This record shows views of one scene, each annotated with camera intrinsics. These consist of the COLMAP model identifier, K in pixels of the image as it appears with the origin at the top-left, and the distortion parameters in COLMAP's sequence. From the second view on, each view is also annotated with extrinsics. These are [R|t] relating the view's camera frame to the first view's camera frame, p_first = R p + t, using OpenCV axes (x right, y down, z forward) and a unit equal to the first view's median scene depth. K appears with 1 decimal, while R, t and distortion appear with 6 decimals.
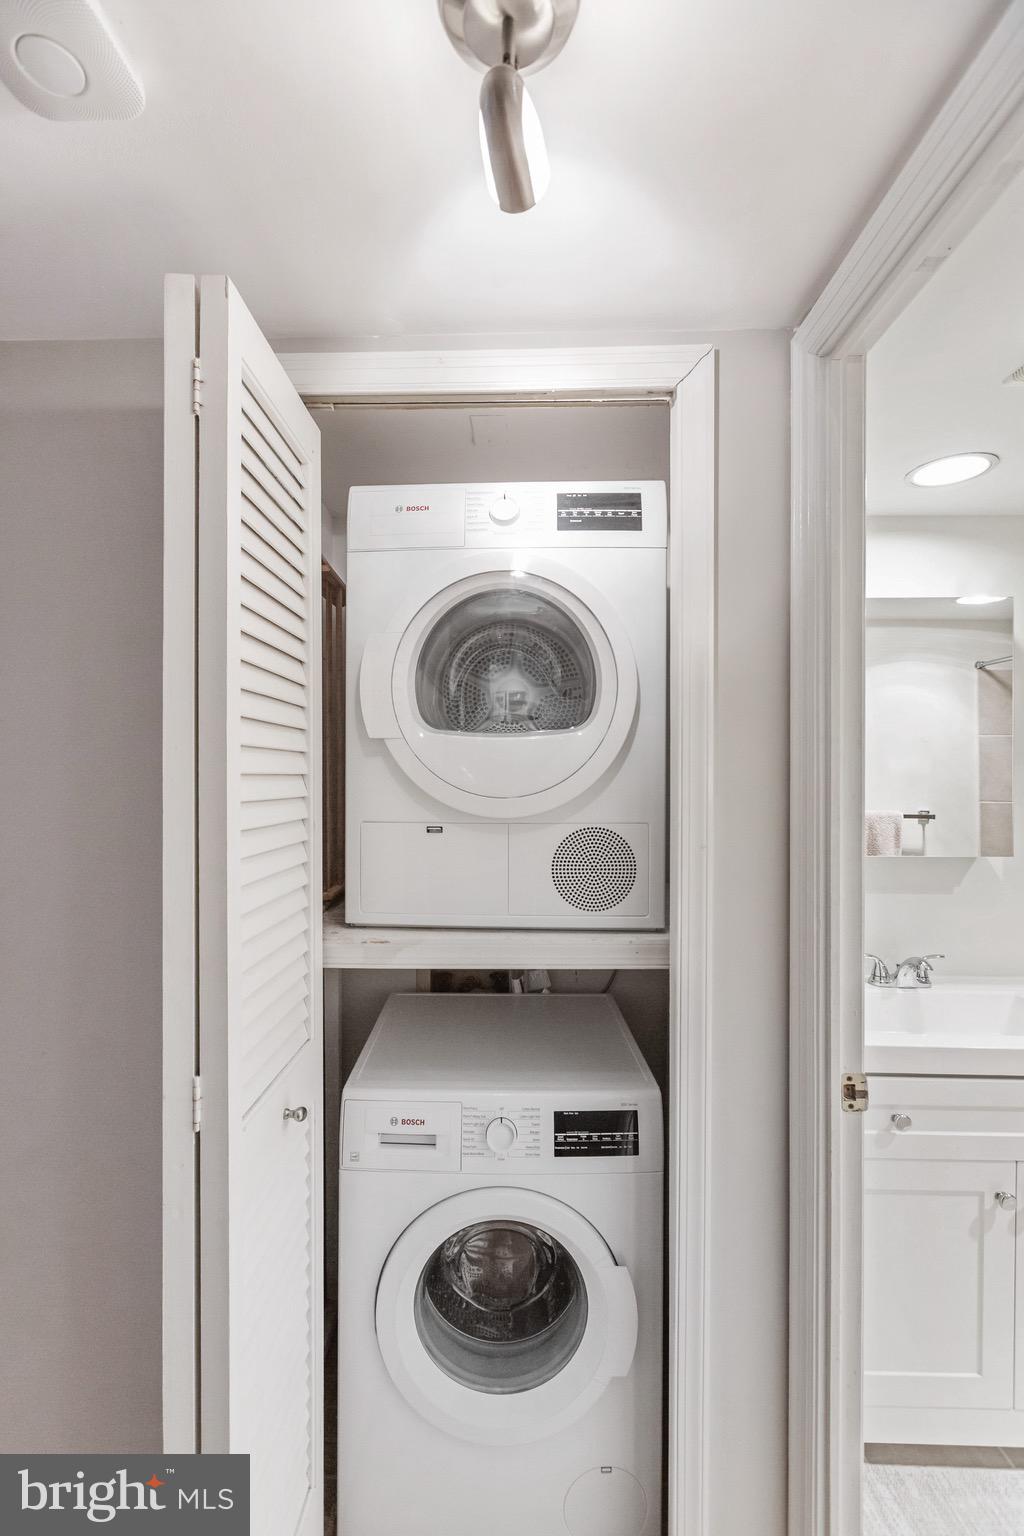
lens RADIAL K [[669.2, 0, 505.2], [0, 669.2, 784.4], [0, 0, 1]] dist [-0.002180, -0.000107]
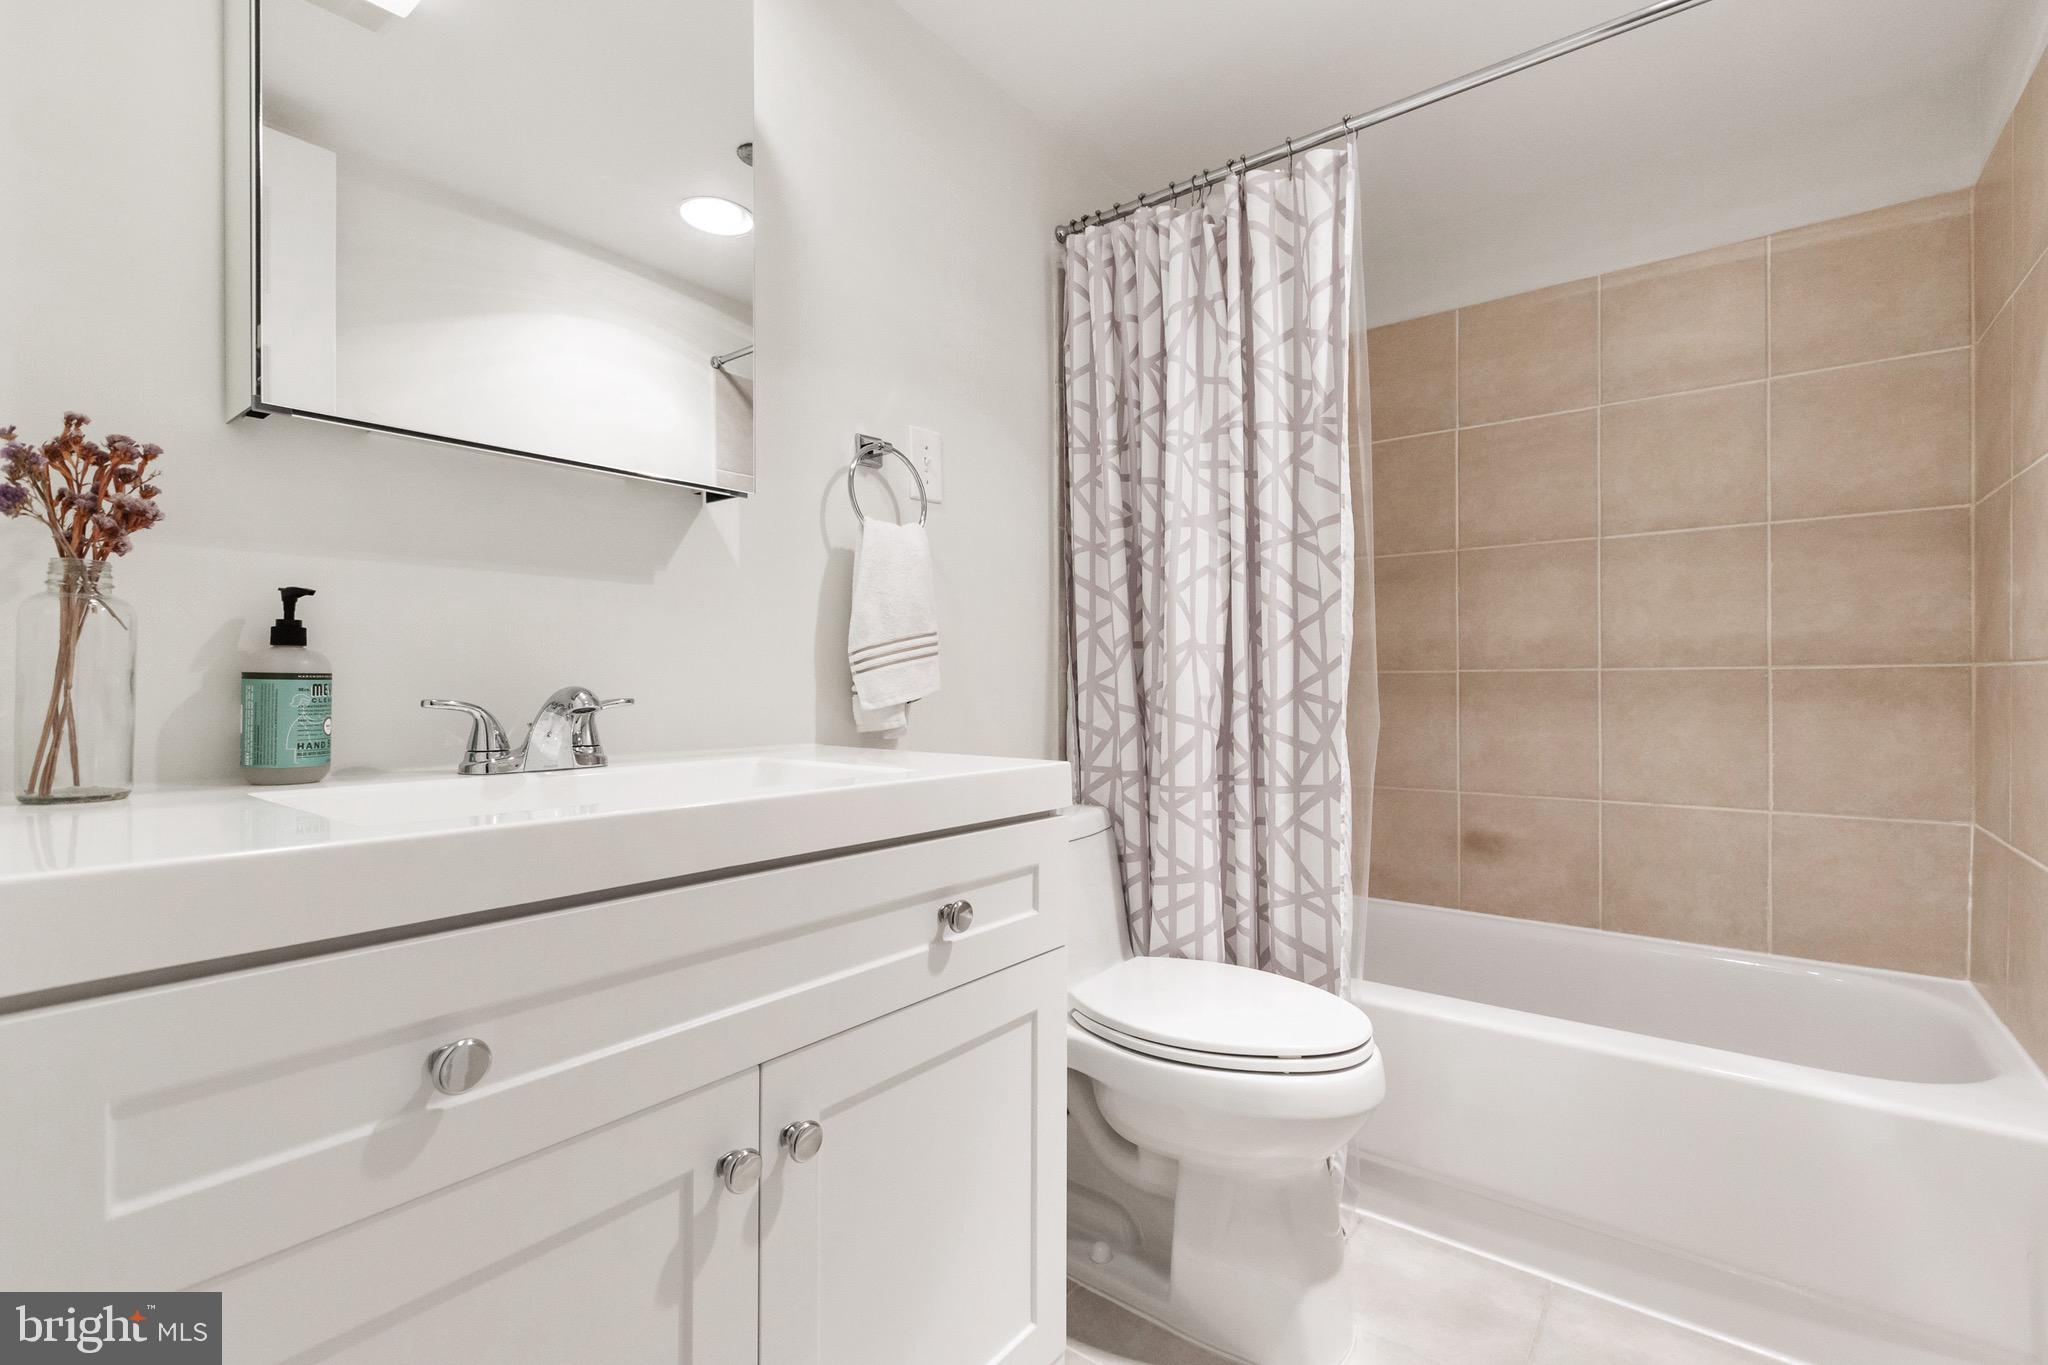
lens RADIAL K [[892.3, 0, 1024.0], [0, 892.3, 682.5], [0, 0, 1]] dist [-0.002180, -0.000107]
pose [[0.594847, 0.000365, 0.803839, 0.439797], [0.006004, 0.999970, -0.004896, 0.348550], [-0.803817, 0.007739, 0.594827, 0.564497]]
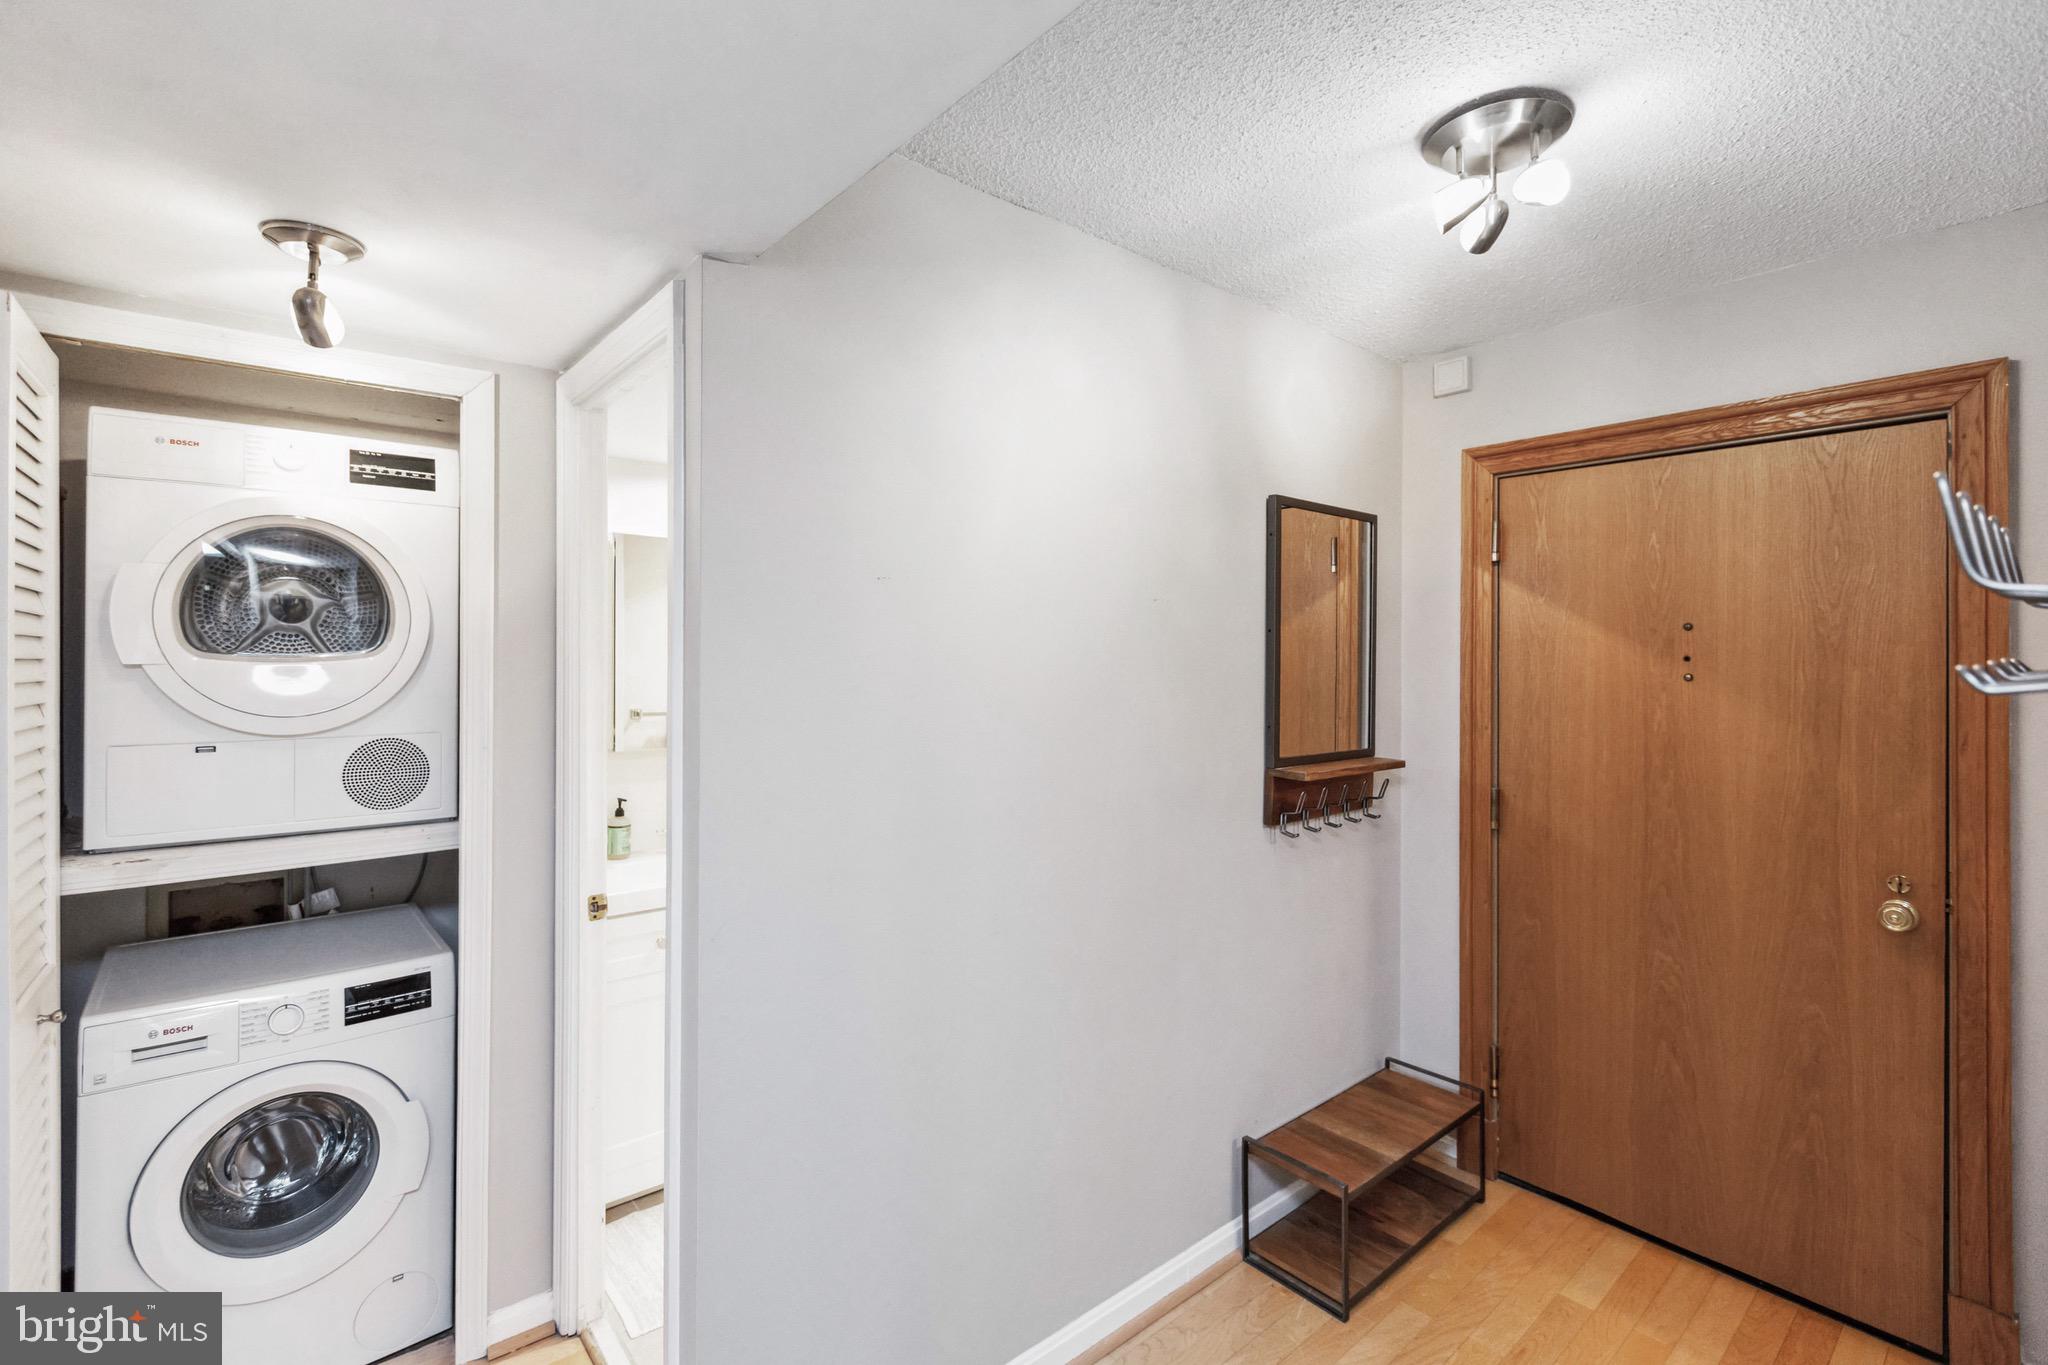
lens RADIAL K [[919.6, 0, 1025.5], [0, 919.6, 649.2], [0, 0, 1]] dist [-0.000578, -0.000769]
pose [[0.756231, 0.003407, 0.654296, -0.076646], [0.005791, 0.999912, -0.011899, -0.066669], [-0.654279, 0.012788, 0.756145, -0.958803]]
